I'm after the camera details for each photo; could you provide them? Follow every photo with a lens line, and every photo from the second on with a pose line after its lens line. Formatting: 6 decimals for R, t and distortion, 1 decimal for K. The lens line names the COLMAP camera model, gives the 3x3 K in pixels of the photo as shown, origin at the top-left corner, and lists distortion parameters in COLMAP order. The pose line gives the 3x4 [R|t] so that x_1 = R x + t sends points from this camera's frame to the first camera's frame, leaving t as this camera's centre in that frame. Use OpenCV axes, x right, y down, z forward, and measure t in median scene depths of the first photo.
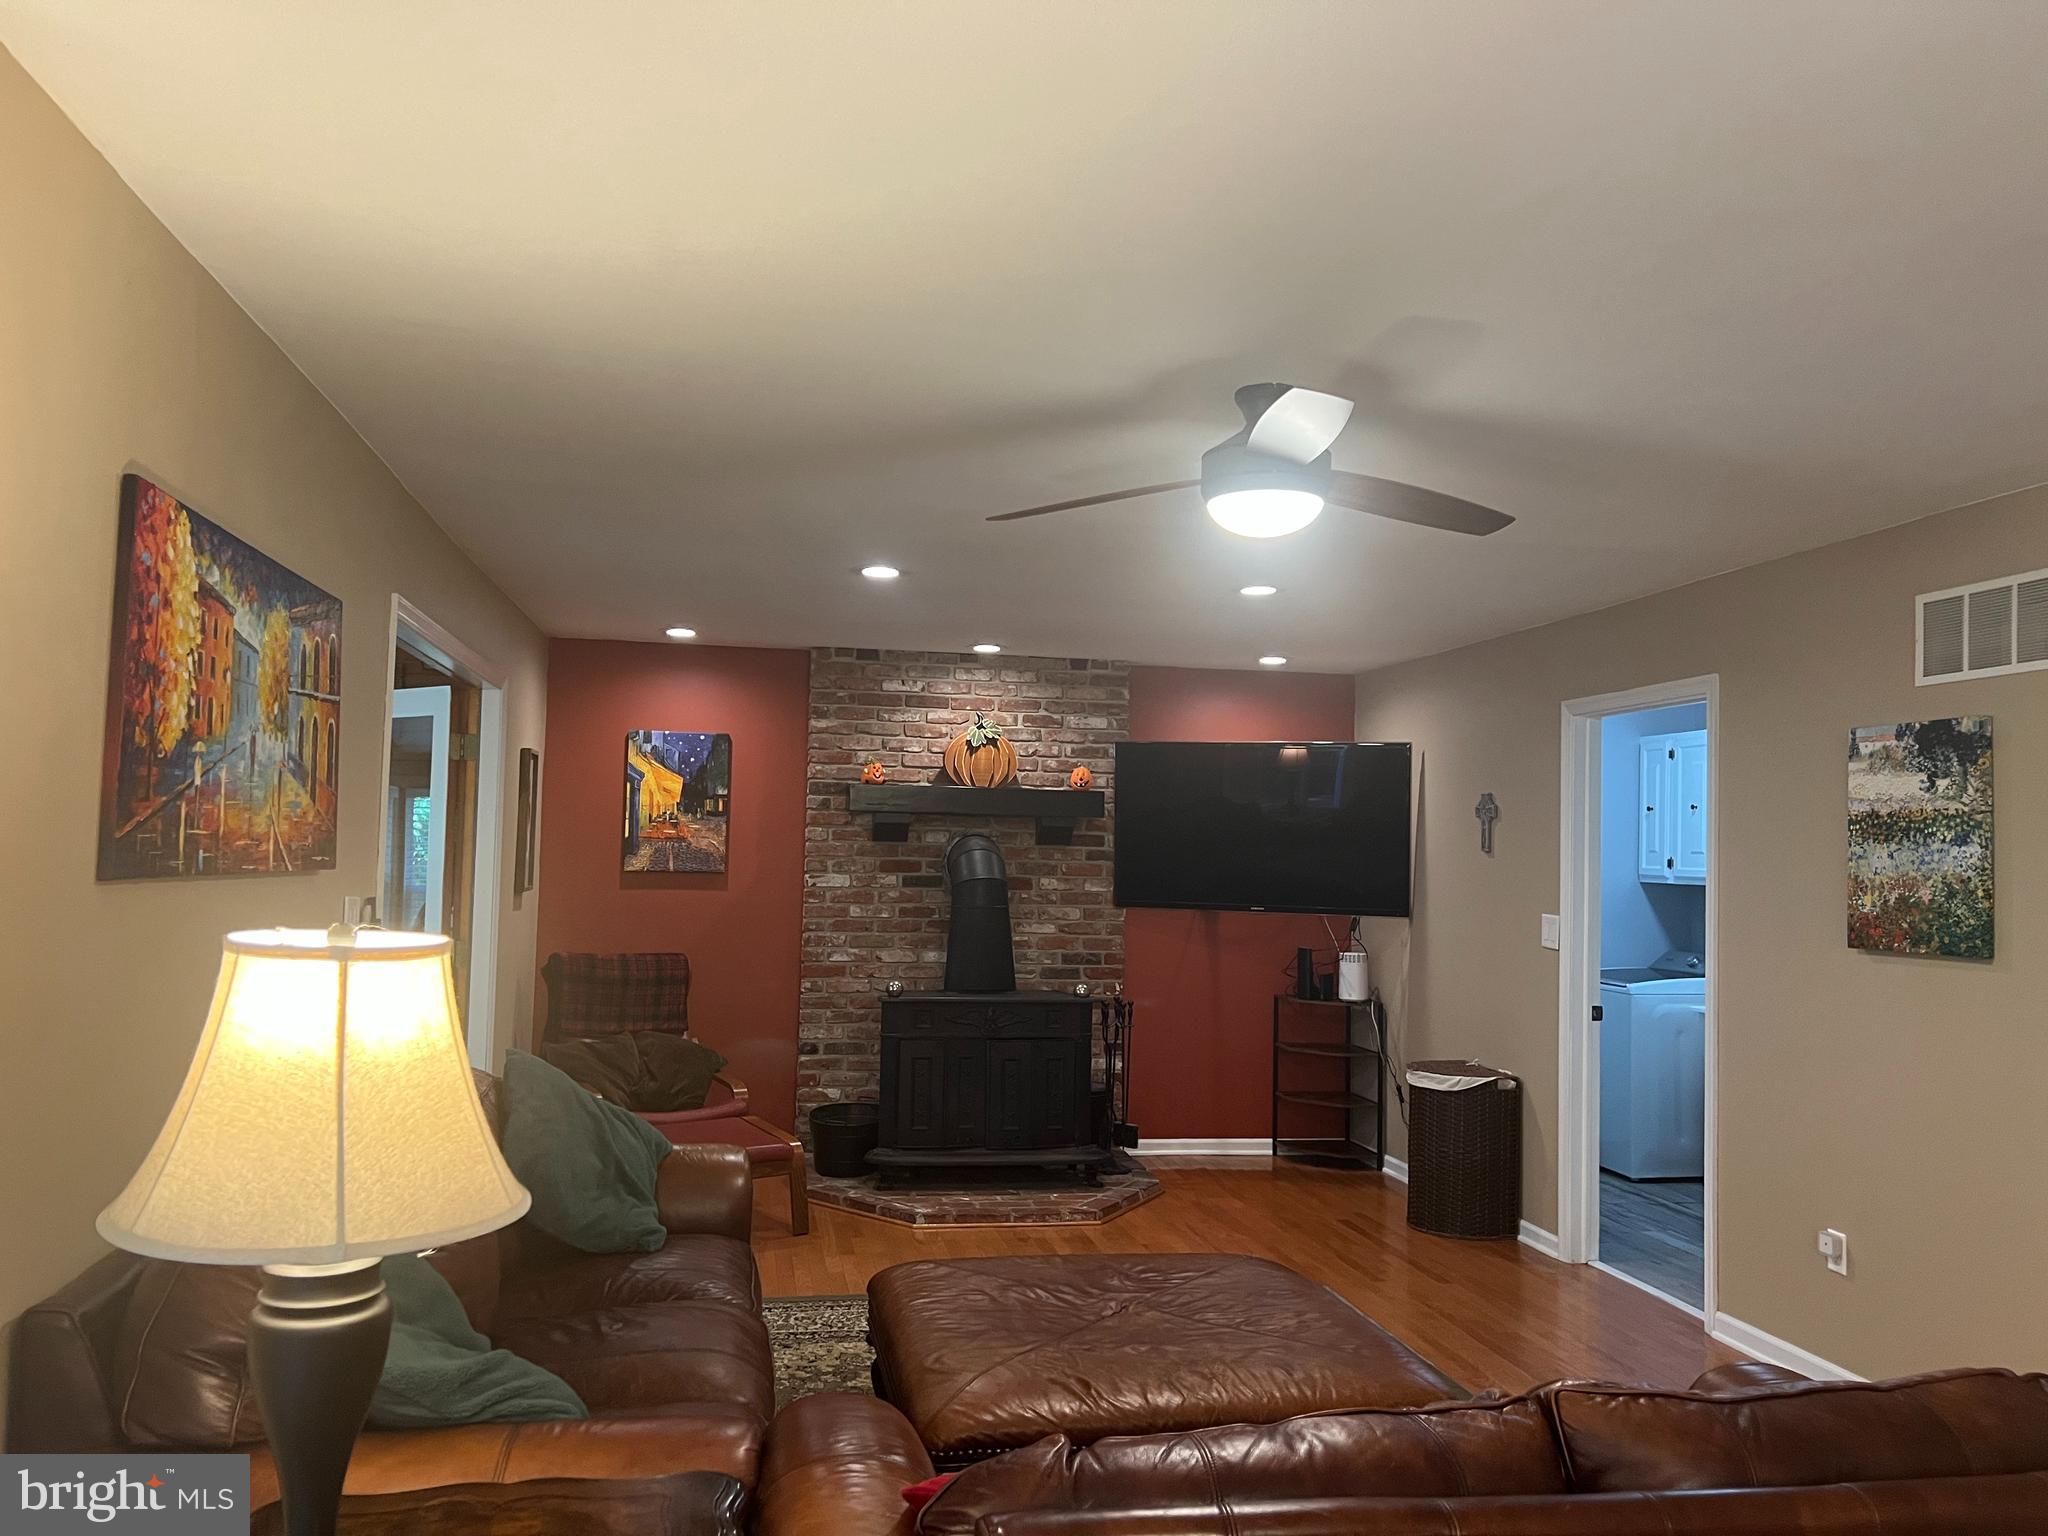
lens RADIAL K [[1528.4, 0, 1021.3], [0, 1528.4, 768.1], [0, 0, 1]] dist [0.057040, -0.070604]
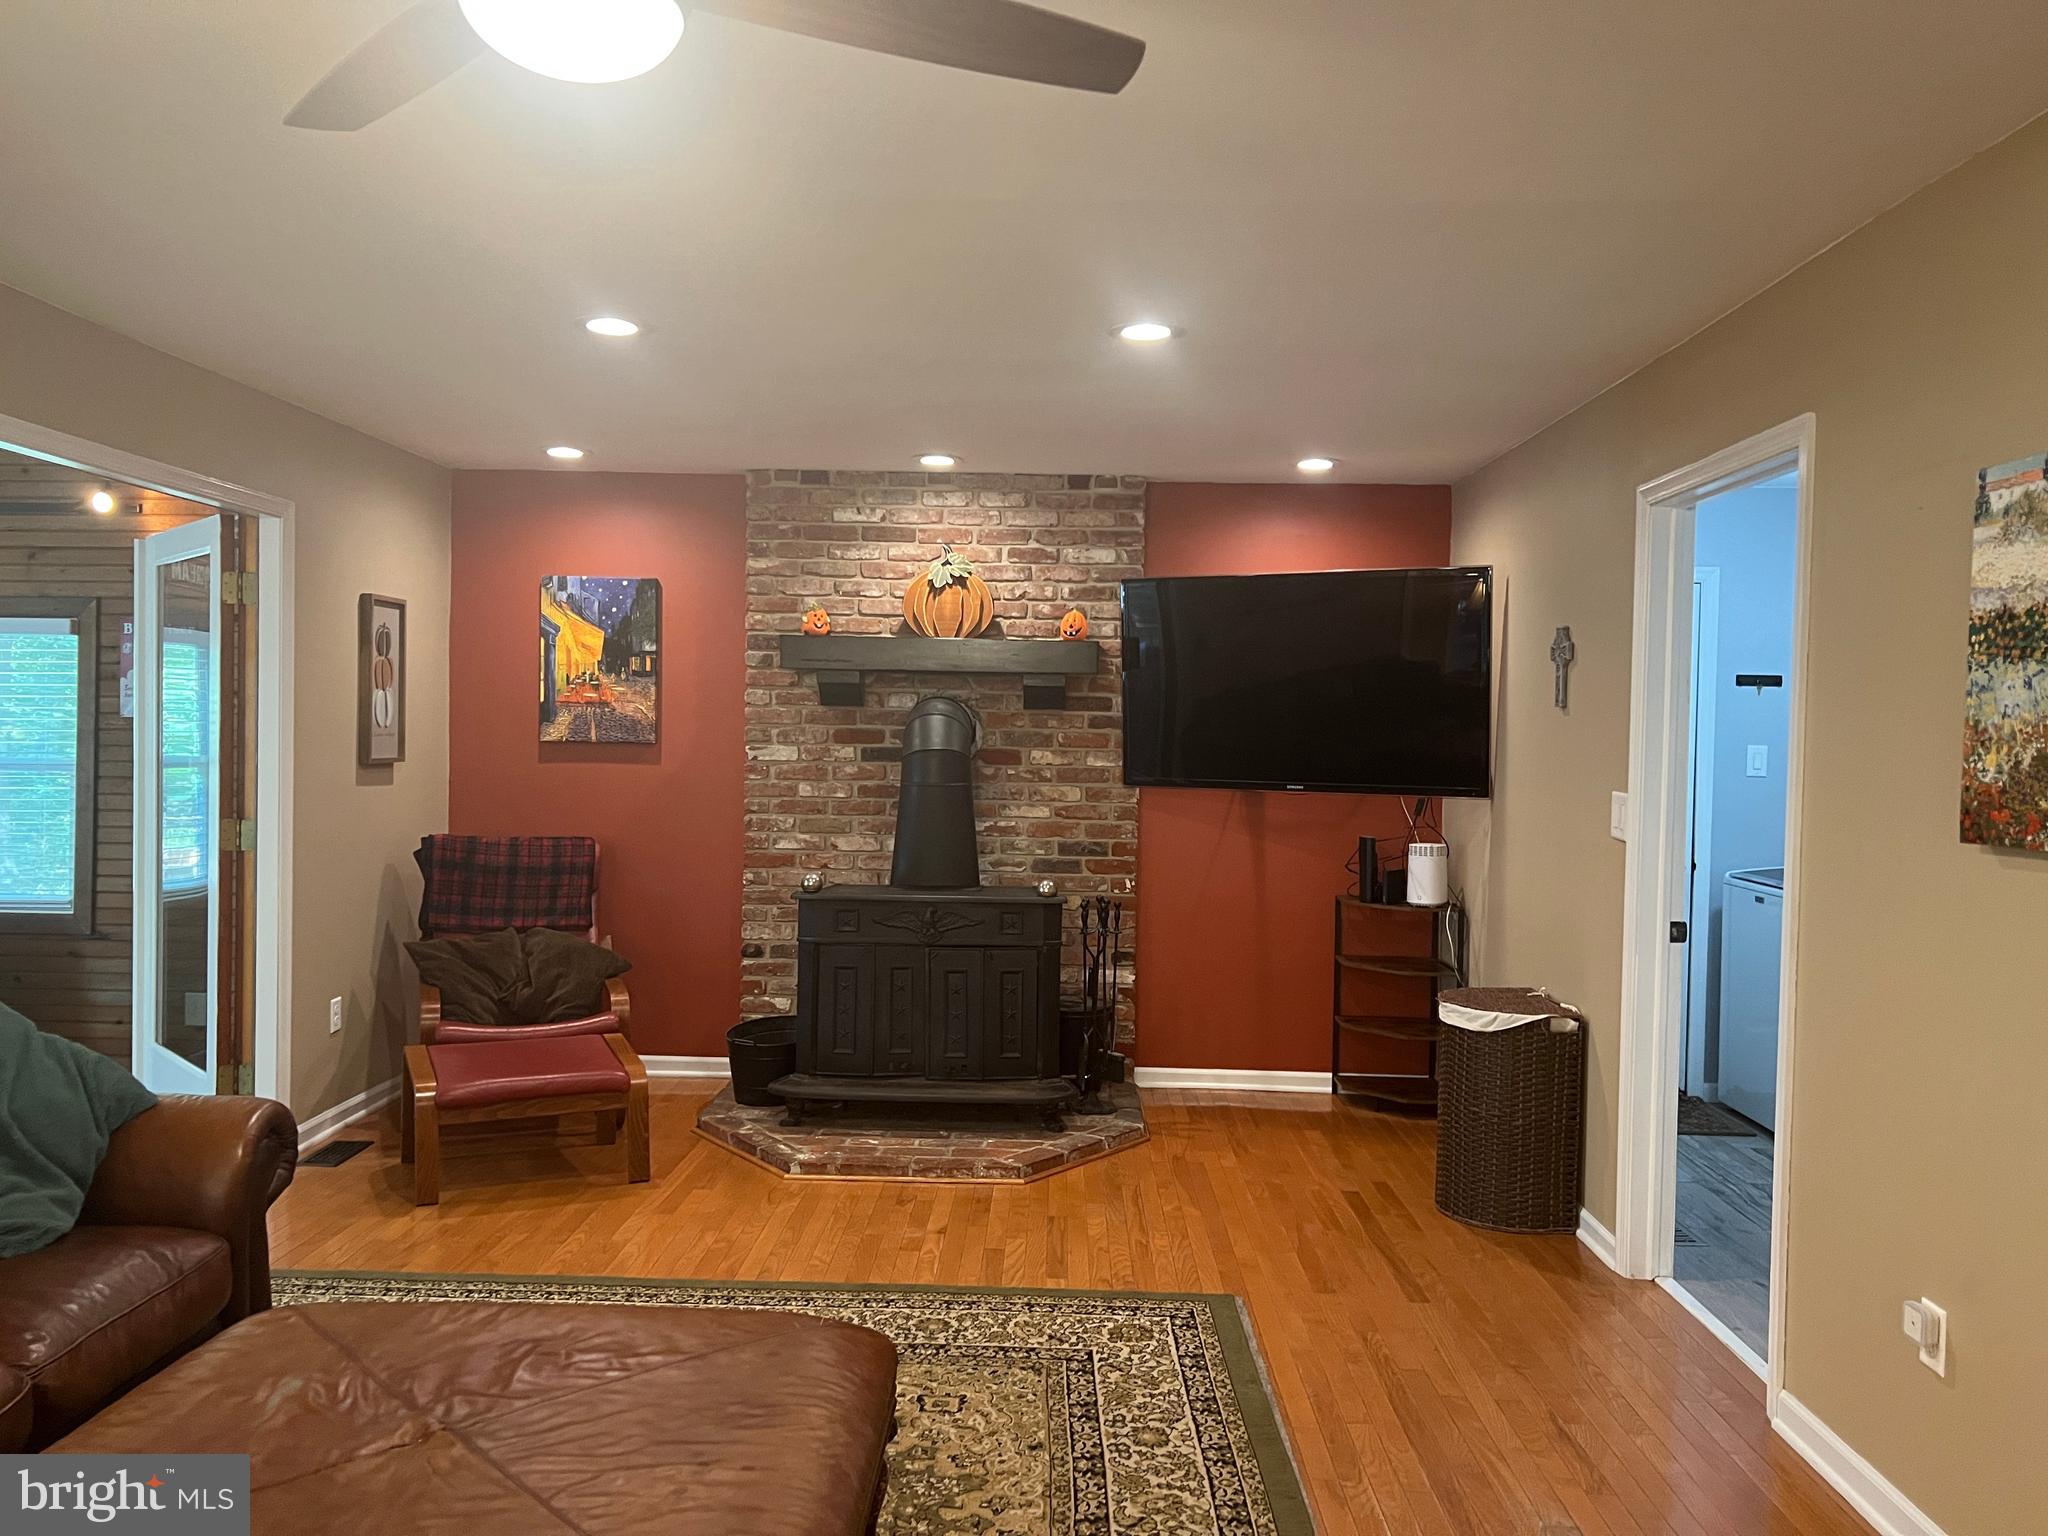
lens RADIAL K [[1528.4, 0, 1042.8], [0, 1528.4, 767.4], [0, 0, 1]] dist [0.057040, -0.070604]
pose [[0.980669, -0.000242, -0.195675, 0.191281], [0.014545, 0.997323, 0.071663, 0.024954], [0.195134, -0.073123, 0.978047, 0.221019]]
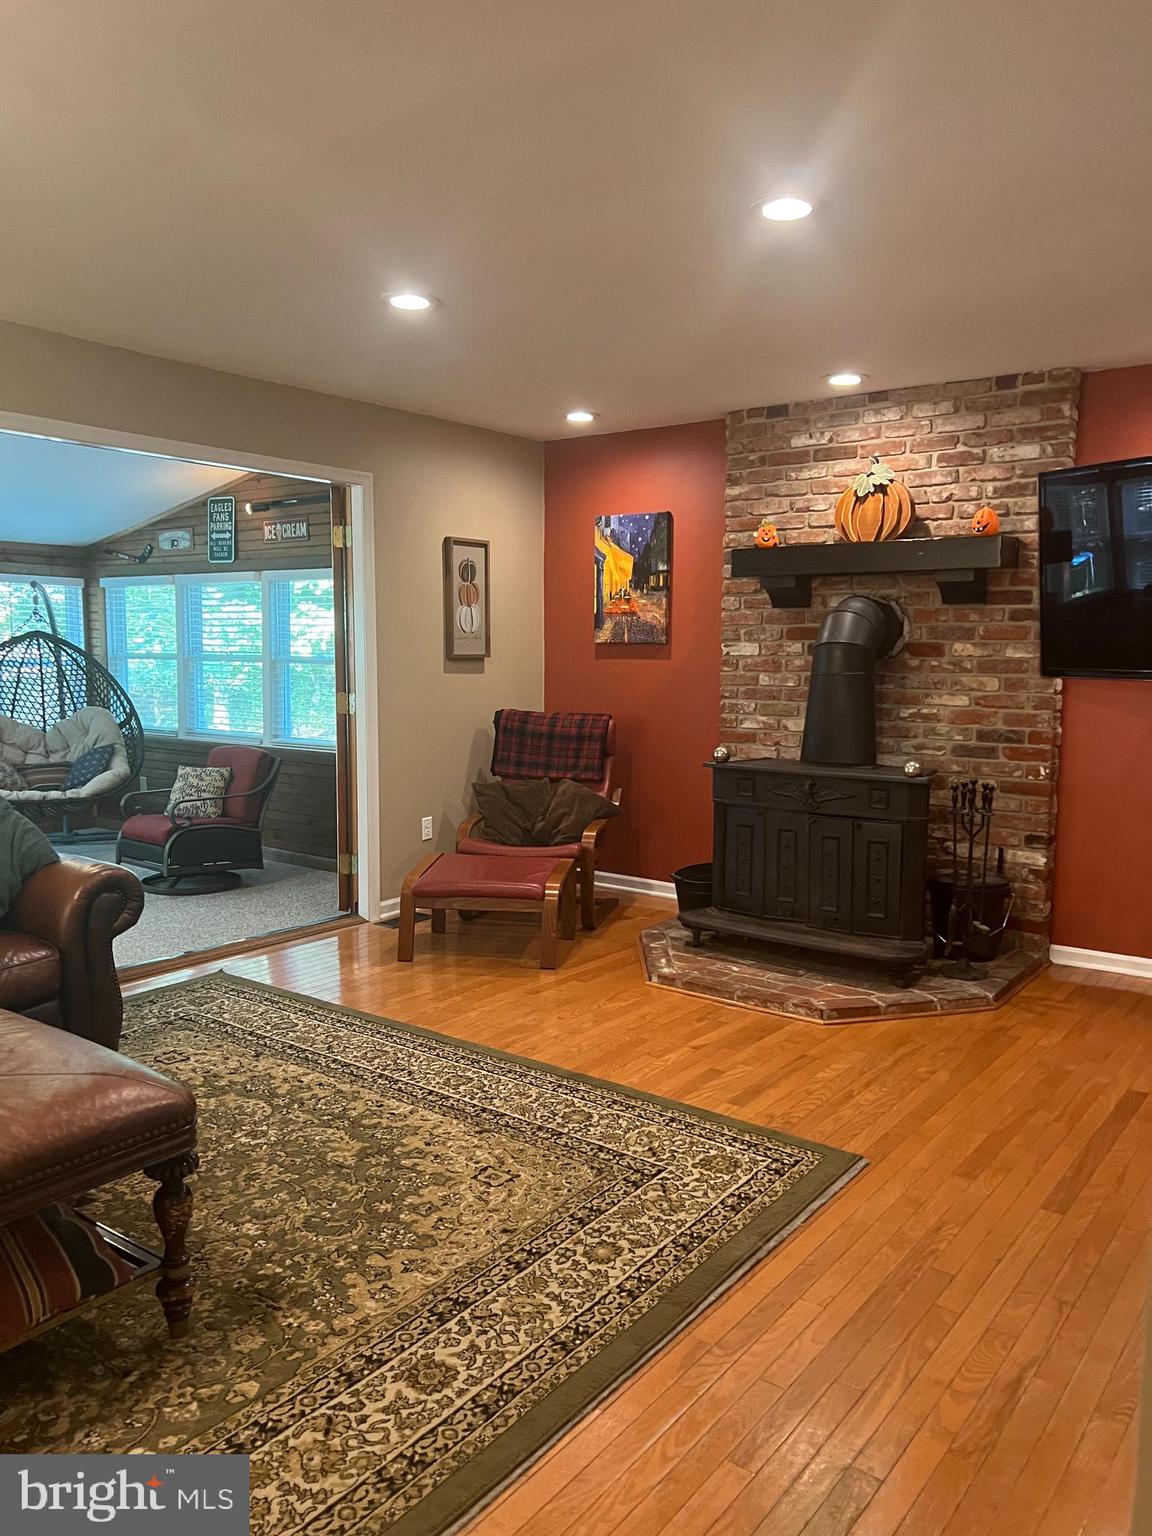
lens RADIAL K [[1146.3, 0, 597.2], [0, 1146.3, 788.4], [0, 0, 1]] dist [0.057040, -0.070604]
pose [[0.685604, 0.072913, -0.724314, 0.387514], [0.048574, 0.988172, 0.145452, 0.051885], [0.726352, -0.134905, 0.673953, 0.420700]]
